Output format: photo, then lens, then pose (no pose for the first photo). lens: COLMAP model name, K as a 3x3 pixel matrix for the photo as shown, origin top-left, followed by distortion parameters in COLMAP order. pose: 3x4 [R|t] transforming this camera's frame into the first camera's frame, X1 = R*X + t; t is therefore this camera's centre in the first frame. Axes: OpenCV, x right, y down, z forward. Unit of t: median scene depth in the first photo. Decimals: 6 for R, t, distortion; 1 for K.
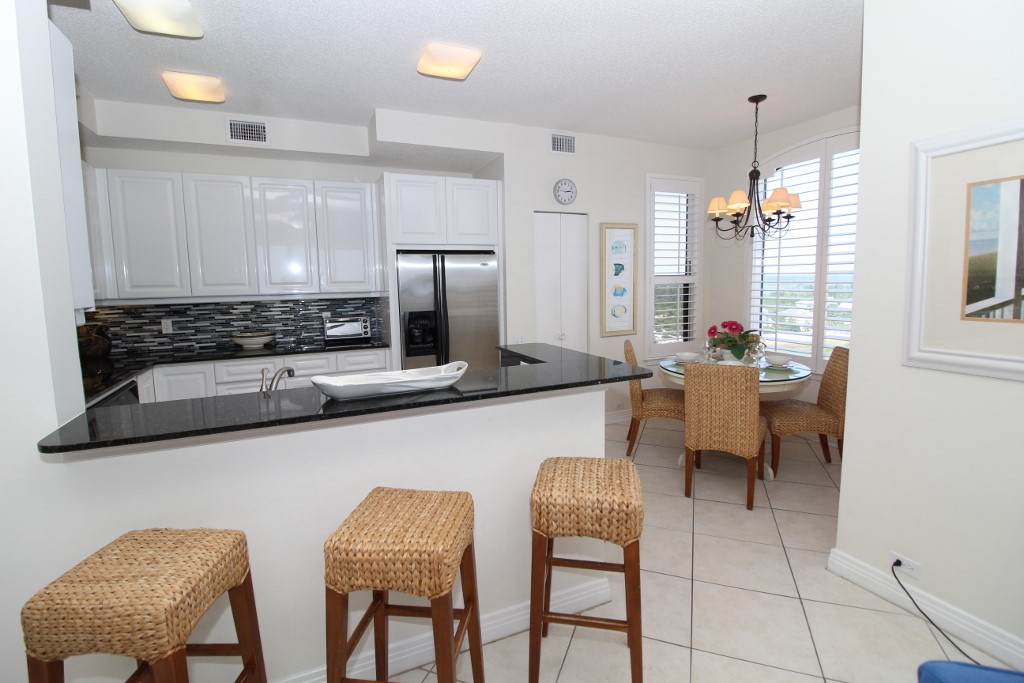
lens RADIAL K [[478.7, 0, 511.4], [0, 478.7, 331.4], [0, 0, 1]] dist [0.001511, -0.011072]
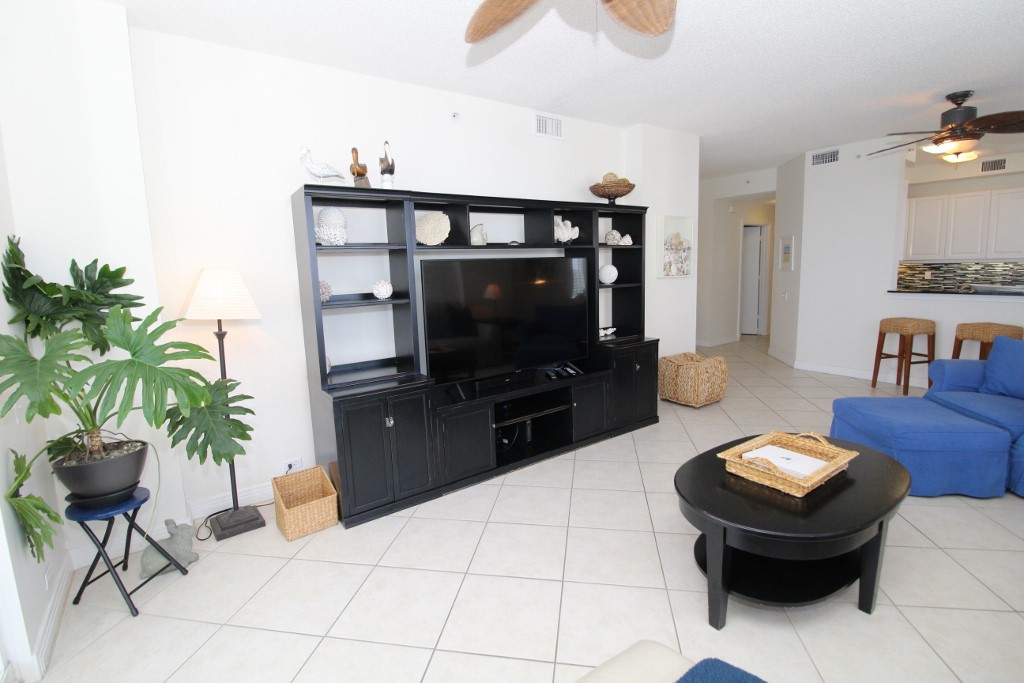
lens RADIAL K [[478.7, 0, 511.4], [0, 478.7, 331.4], [0, 0, 1]] dist [0.001511, -0.011072]
pose [[0.203402, 0.145733, -0.968189, 0.783444], [-0.079846, 0.988036, 0.131946, 0.088815], [0.975834, 0.050468, 0.212604, -0.978582]]
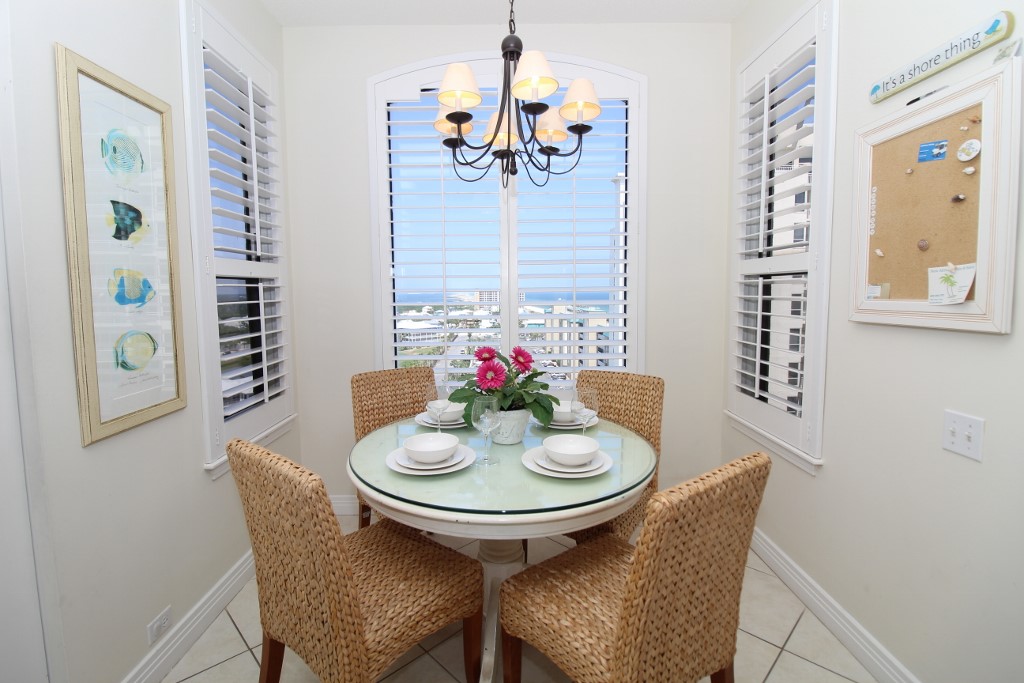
lens RADIAL K [[478.7, 0, 511.4], [0, 478.7, 331.4], [0, 0, 1]] dist [0.001511, -0.011072]
pose [[0.402622, -0.063681, 0.913148, 0.035971], [0.097650, 0.994873, 0.026325, -0.044992], [-0.910143, 0.078570, 0.406776, 0.735775]]
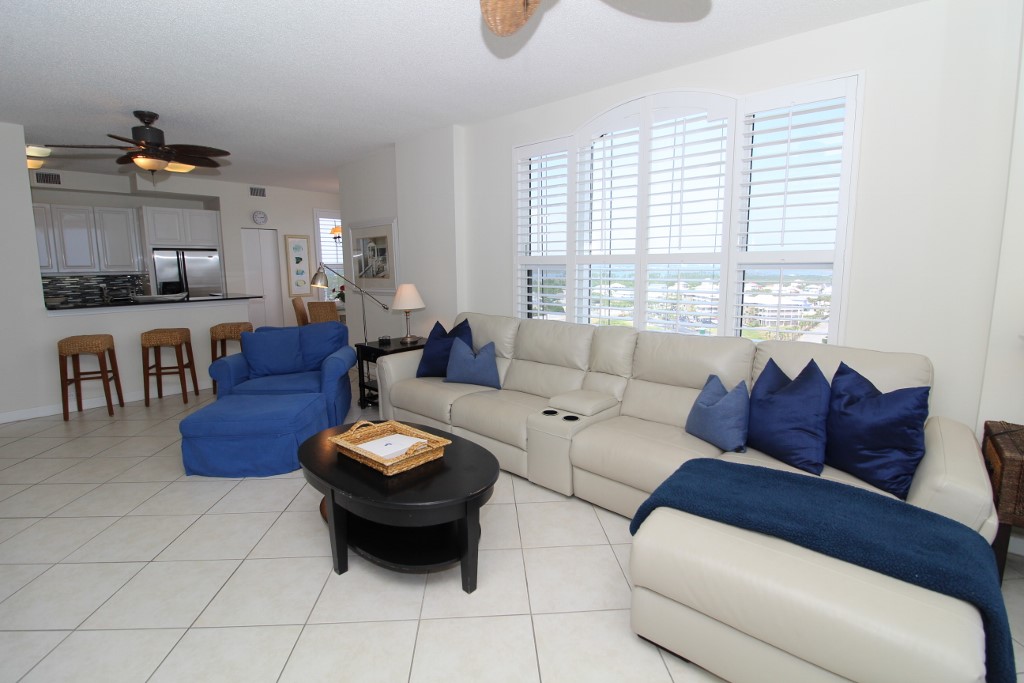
lens RADIAL K [[478.7, 0, 511.4], [0, 478.7, 331.4], [0, 0, 1]] dist [0.001511, -0.011072]
pose [[0.912310, -0.044069, 0.407121, 0.240783], [0.032252, 0.998837, 0.035845, 0.118994], [-0.408227, -0.019572, 0.912670, -1.164755]]
